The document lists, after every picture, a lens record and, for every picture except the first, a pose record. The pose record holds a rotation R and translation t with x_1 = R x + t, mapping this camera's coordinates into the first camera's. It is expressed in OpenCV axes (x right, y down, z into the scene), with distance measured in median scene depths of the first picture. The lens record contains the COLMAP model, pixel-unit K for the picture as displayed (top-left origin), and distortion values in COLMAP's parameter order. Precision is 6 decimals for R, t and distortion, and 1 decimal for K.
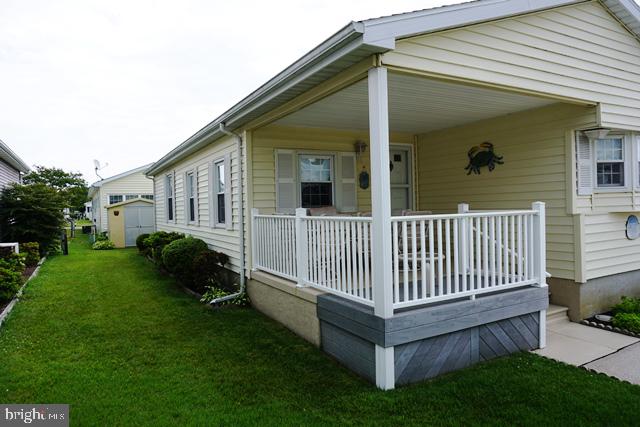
lens RADIAL K [[426.4, 0, 320.8], [0, 426.4, 208.5], [0, 0, 1]] dist [-0.040678, 0.023996]
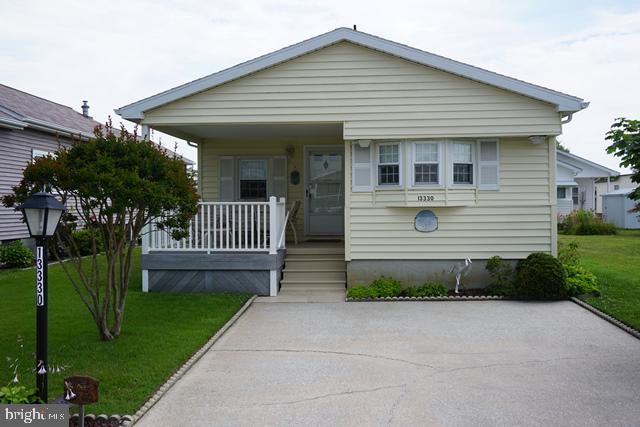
lens RADIAL K [[614.2, 0, 318.8], [0, 614.2, 210.9], [0, 0, 1]] dist [0.017571, 0.000000]
pose [[0.830880, 0.028396, -0.555726, 1.592912], [-0.022445, 0.999595, 0.017519, -0.005133], [0.555998, -0.002083, 0.831181, -0.596294]]
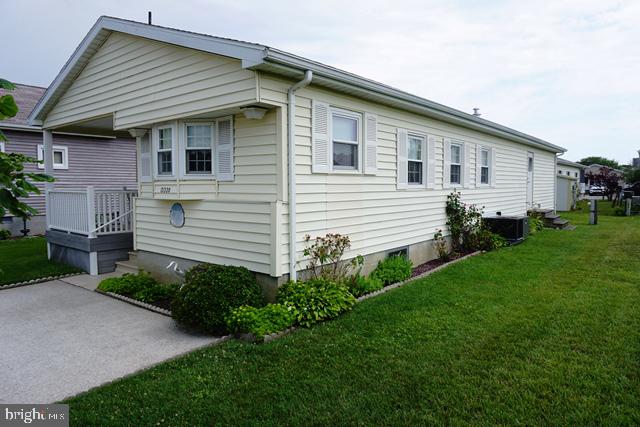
lens RADIAL K [[426.4, 0, 318.2], [0, 426.4, 208.7], [0, 0, 1]] dist [-0.040678, 0.023996]
pose [[0.377010, 0.094053, -0.921421, 2.031120], [-0.011501, 0.995230, 0.096881, -0.082134], [0.926138, -0.025928, 0.376293, 1.046103]]
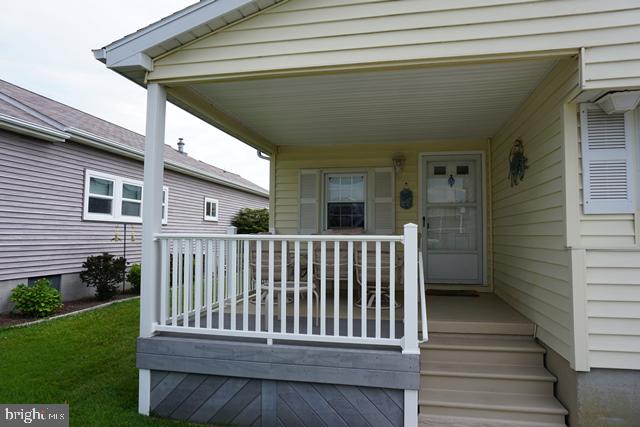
lens RADIAL K [[426.4, 0, 319.8], [0, 426.4, 208.1], [0, 0, 1]] dist [-0.040678, 0.023996]
pose [[0.758513, -0.009053, -0.651595, 0.731058], [-0.031433, 0.998231, -0.050460, -0.000560], [0.650900, 0.058756, 0.756887, 0.347117]]
